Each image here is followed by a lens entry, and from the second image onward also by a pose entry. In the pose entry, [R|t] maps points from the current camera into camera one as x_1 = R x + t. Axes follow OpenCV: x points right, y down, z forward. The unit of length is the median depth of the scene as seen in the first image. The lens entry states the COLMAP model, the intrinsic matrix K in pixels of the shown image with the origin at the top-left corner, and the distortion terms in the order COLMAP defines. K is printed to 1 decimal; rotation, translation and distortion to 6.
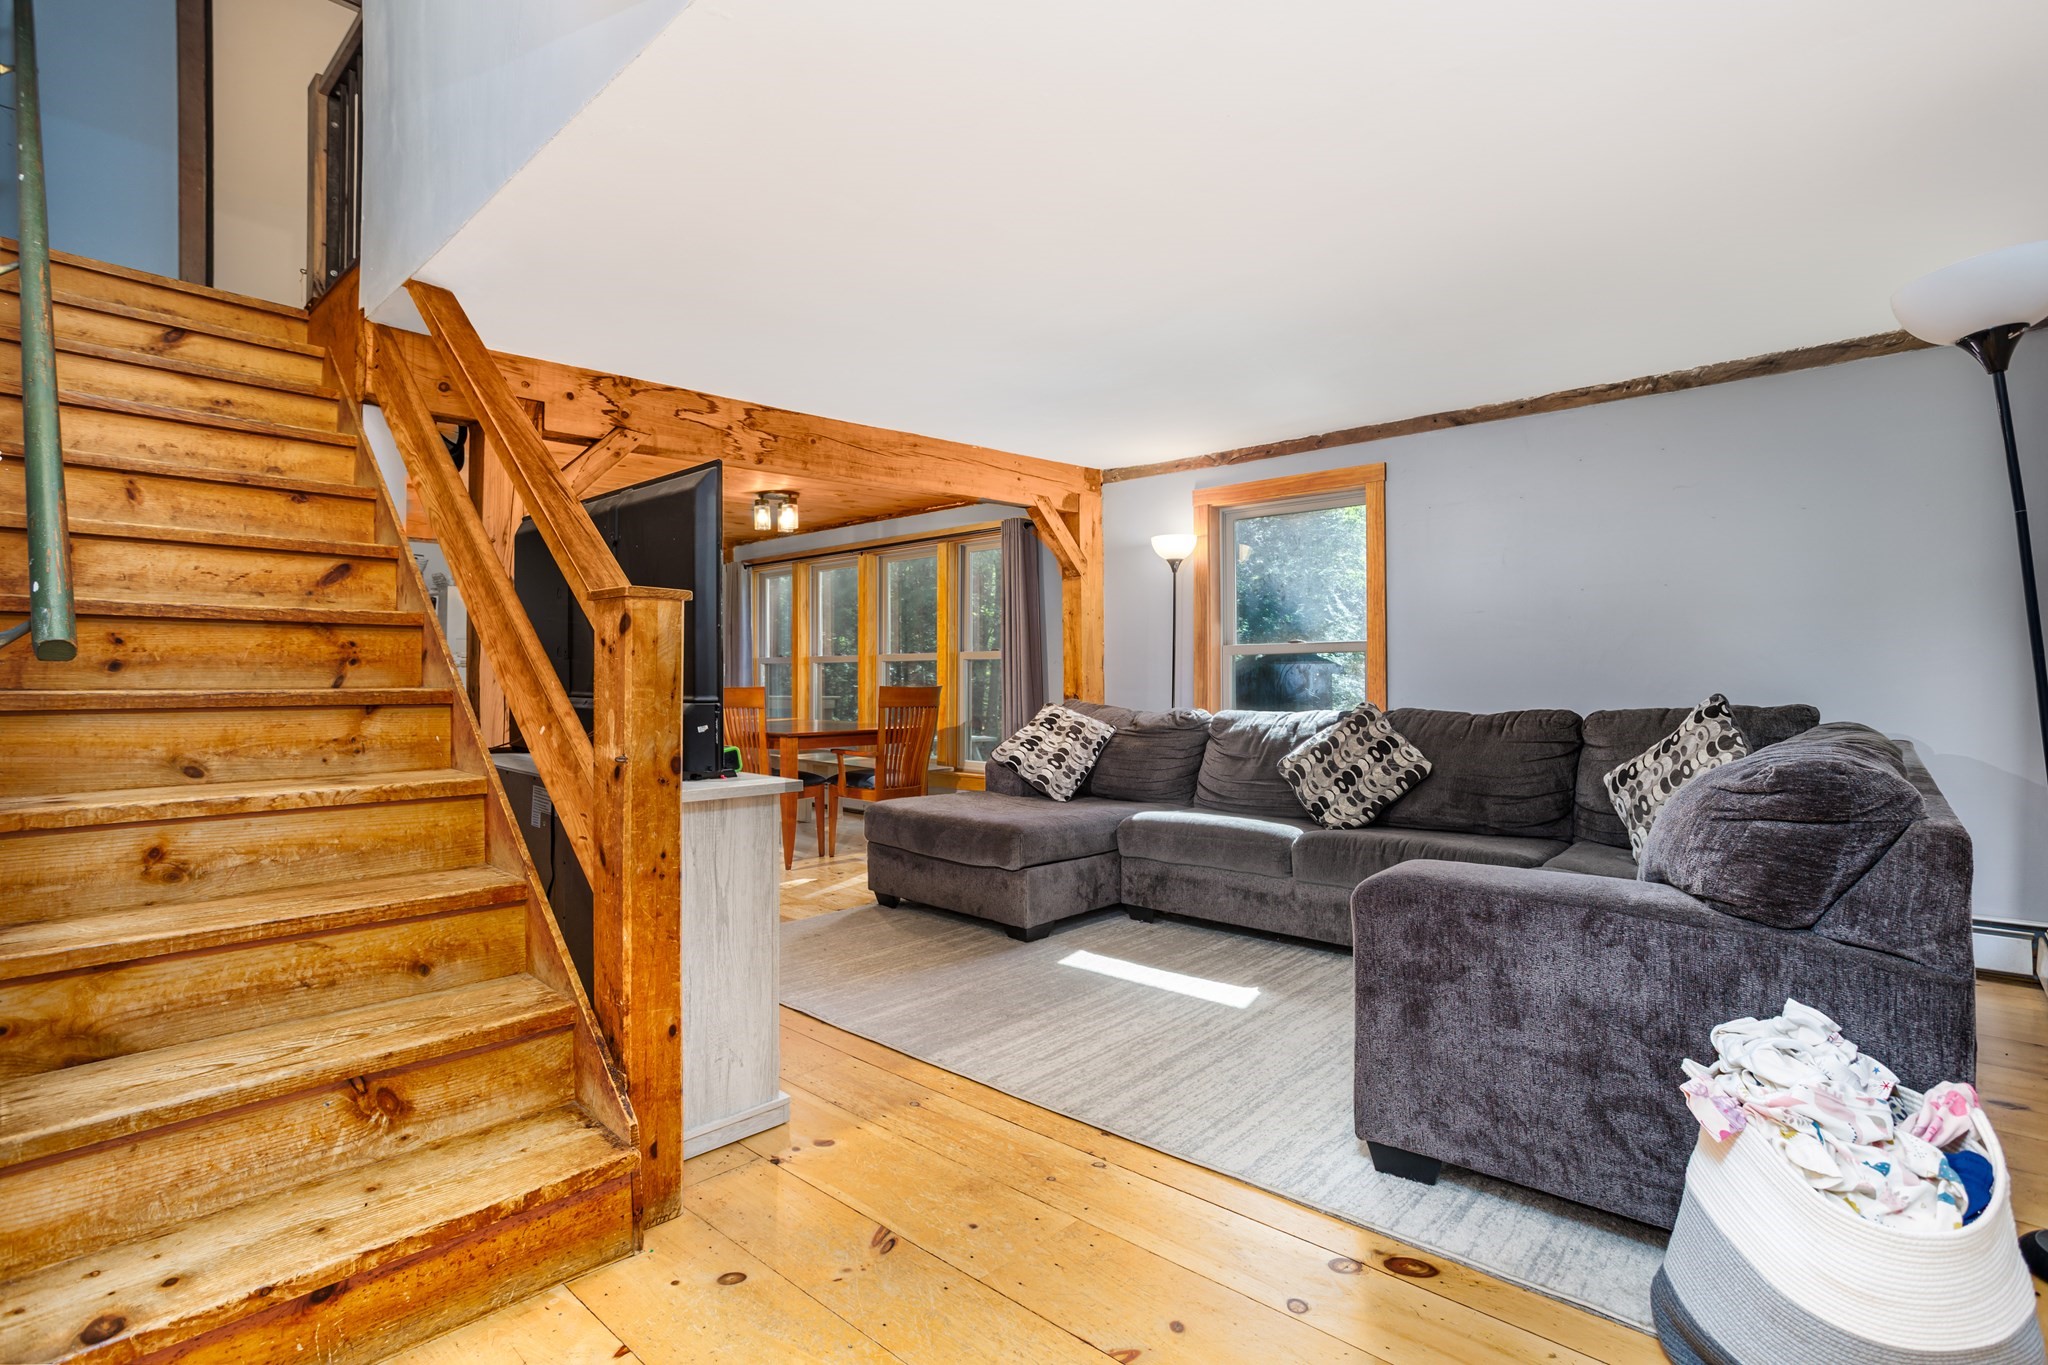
lens RADIAL K [[990.3, 0, 1021.6], [0, 990.3, 677.5], [0, 0, 1]] dist [-0.001134, 0.000101]
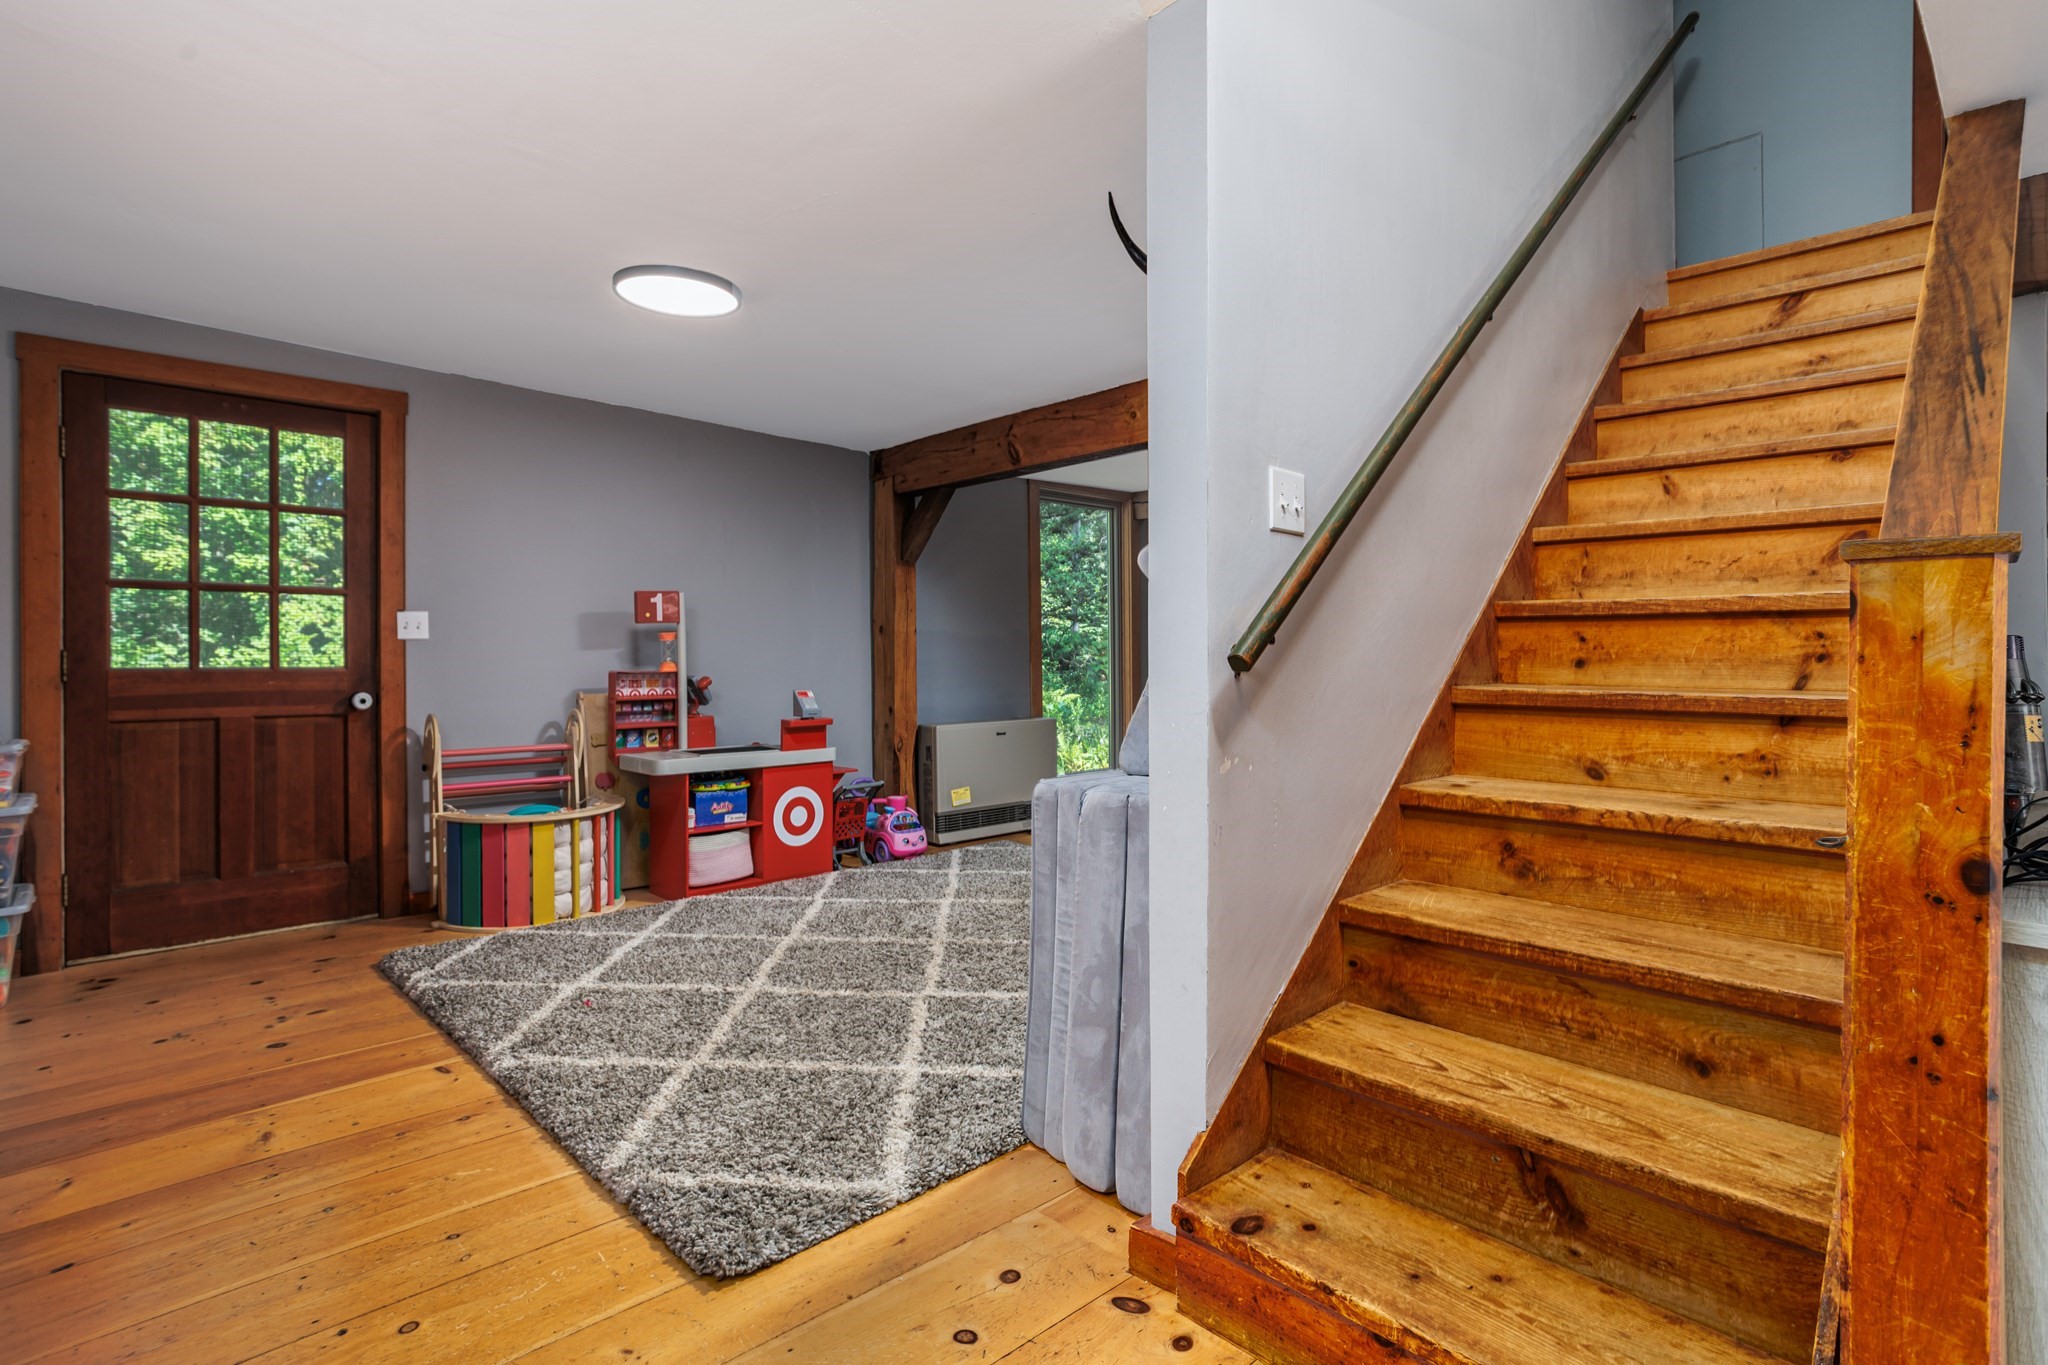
lens RADIAL K [[1010.8, 0, 1023.8], [0, 1010.8, 646.1], [0, 0, 1]] dist [-0.044913, 0.027093]
pose [[-0.070976, -0.002417, -0.997475, 0.185188], [0.001997, 0.999995, -0.002565, -0.028565], [0.997476, -0.002174, -0.070971, 0.490991]]
